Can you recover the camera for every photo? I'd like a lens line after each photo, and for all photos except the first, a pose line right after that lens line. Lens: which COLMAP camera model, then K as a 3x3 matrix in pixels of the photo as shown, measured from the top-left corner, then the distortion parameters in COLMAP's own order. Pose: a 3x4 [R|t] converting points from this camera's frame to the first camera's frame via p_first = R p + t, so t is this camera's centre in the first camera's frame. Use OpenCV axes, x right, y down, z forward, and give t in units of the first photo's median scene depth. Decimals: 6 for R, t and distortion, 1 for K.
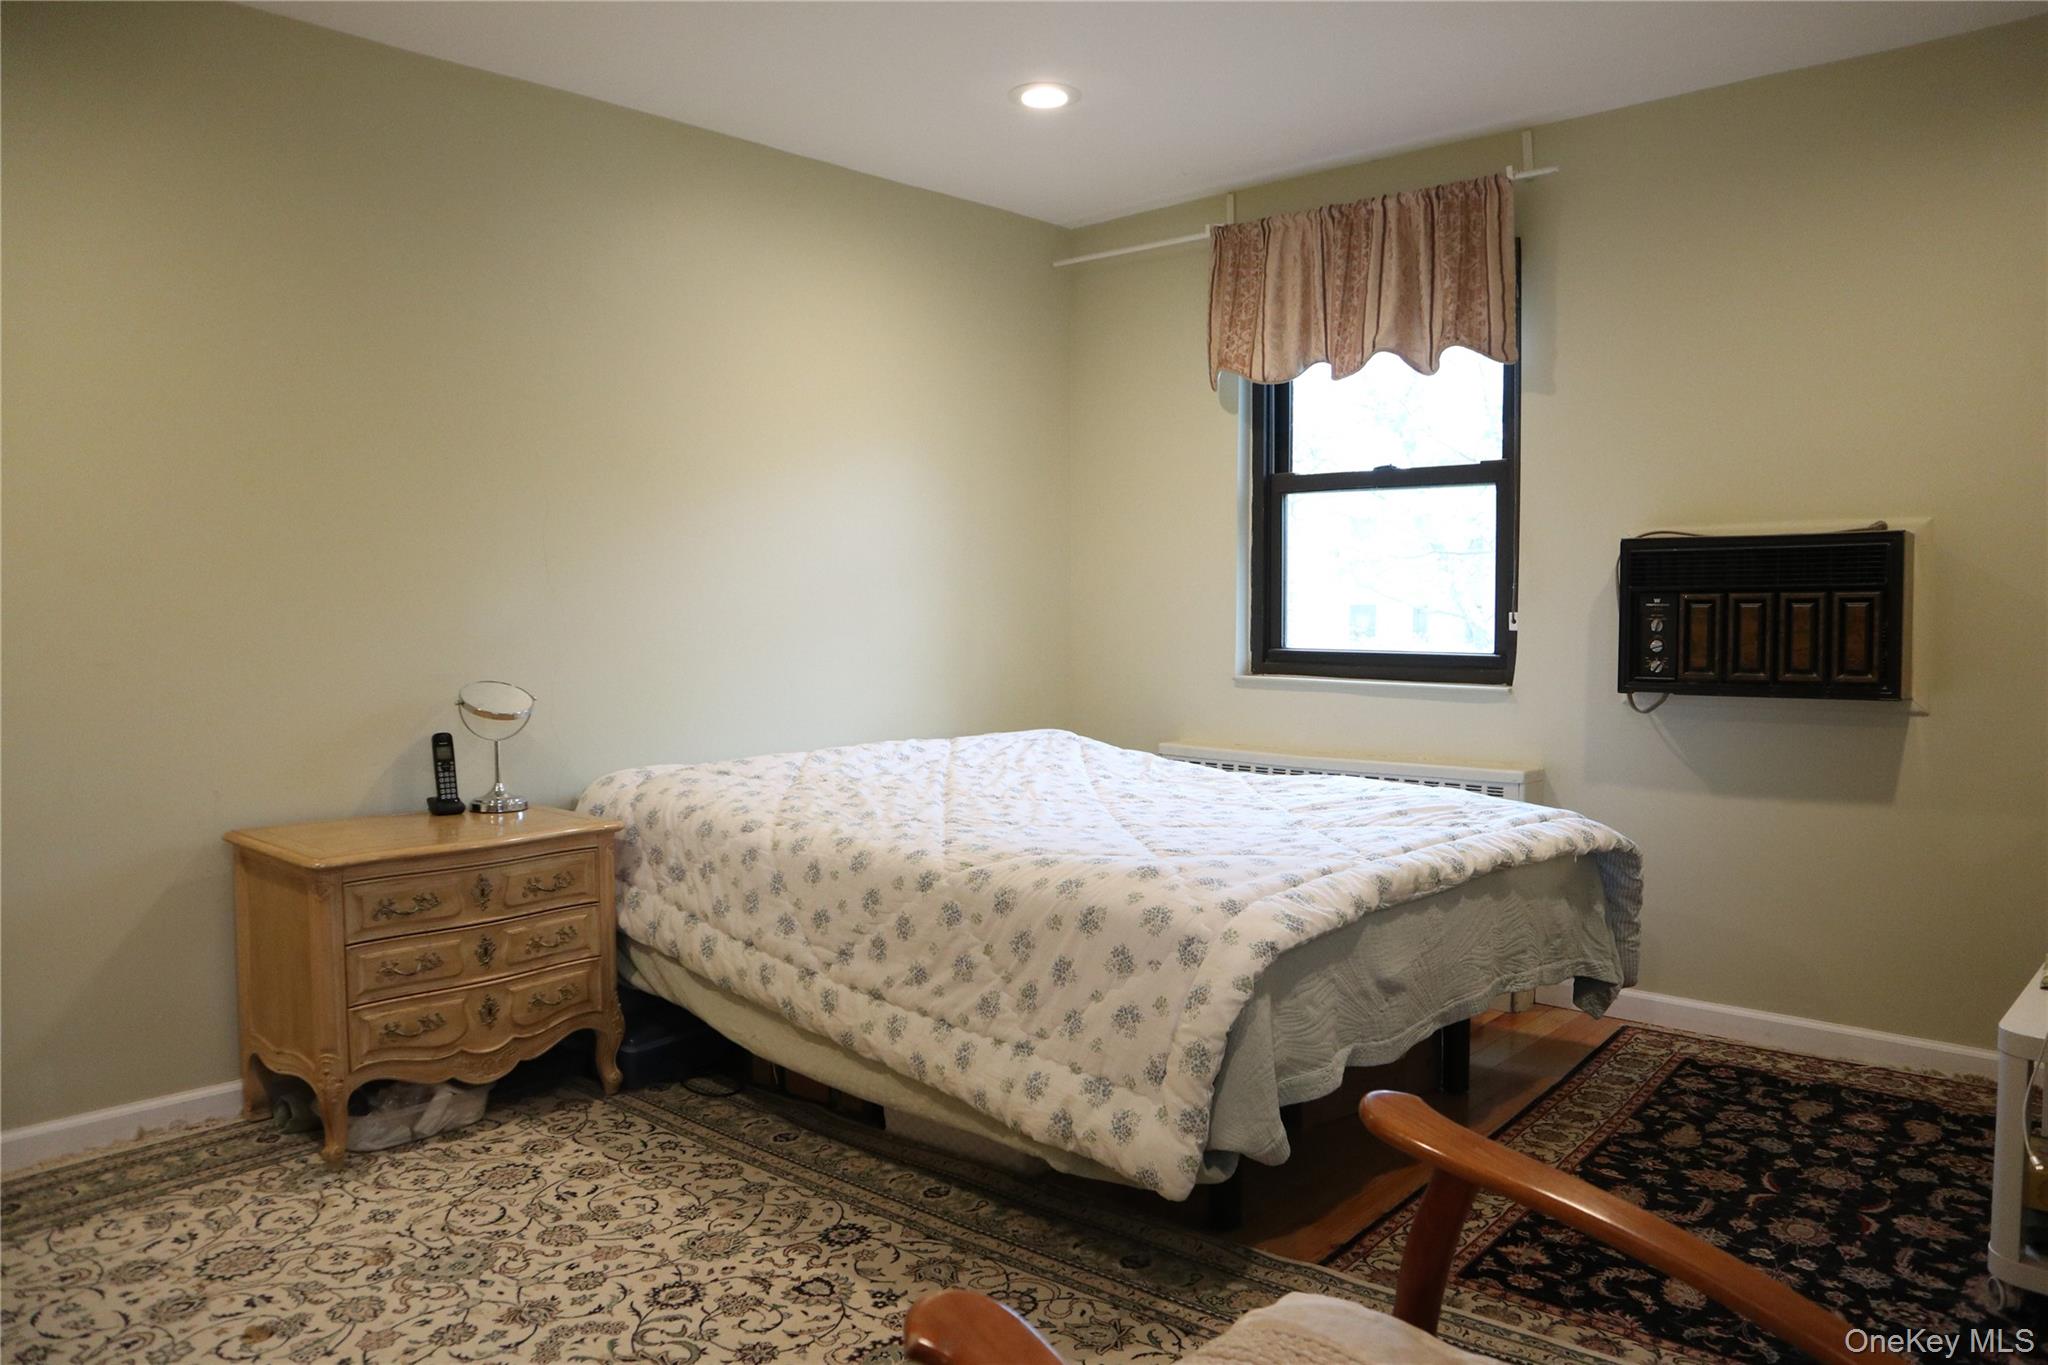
lens RADIAL K [[1407.3, 0, 1036.7], [0, 1407.3, 670.3], [0, 0, 1]] dist [-0.083835, 0.026433]
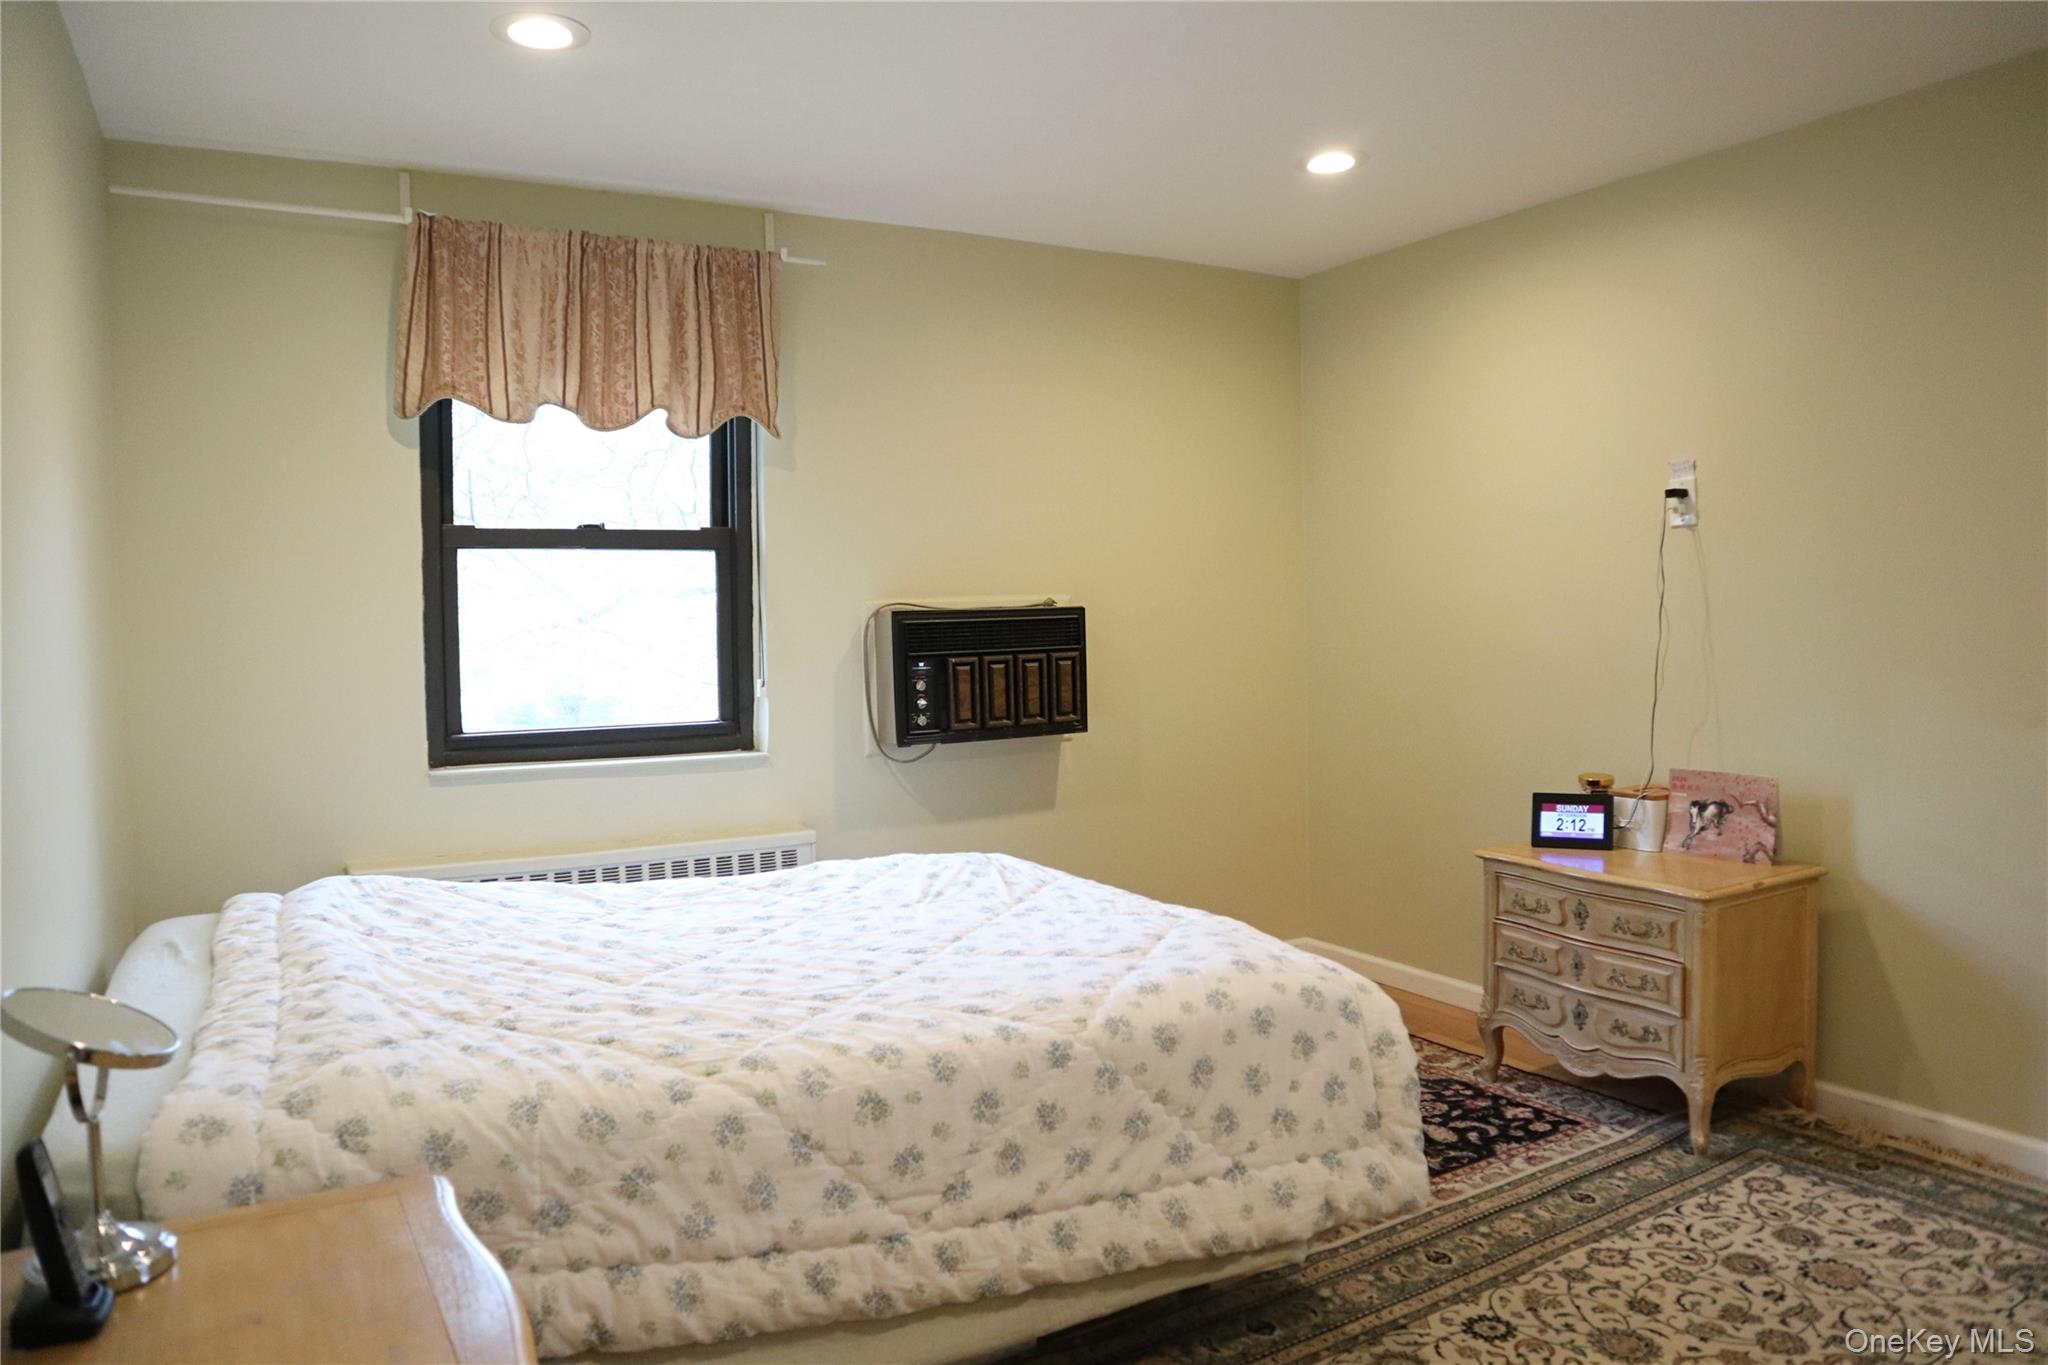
lens RADIAL K [[1407.3, 0, 1017.6], [0, 1407.3, 672.8], [0, 0, 1]] dist [-0.083835, 0.026433]
pose [[0.325401, -0.053672, 0.944052, -0.694791], [0.057517, 0.997663, 0.036895, -0.089380], [-0.943825, 0.042294, 0.327728, 0.584953]]
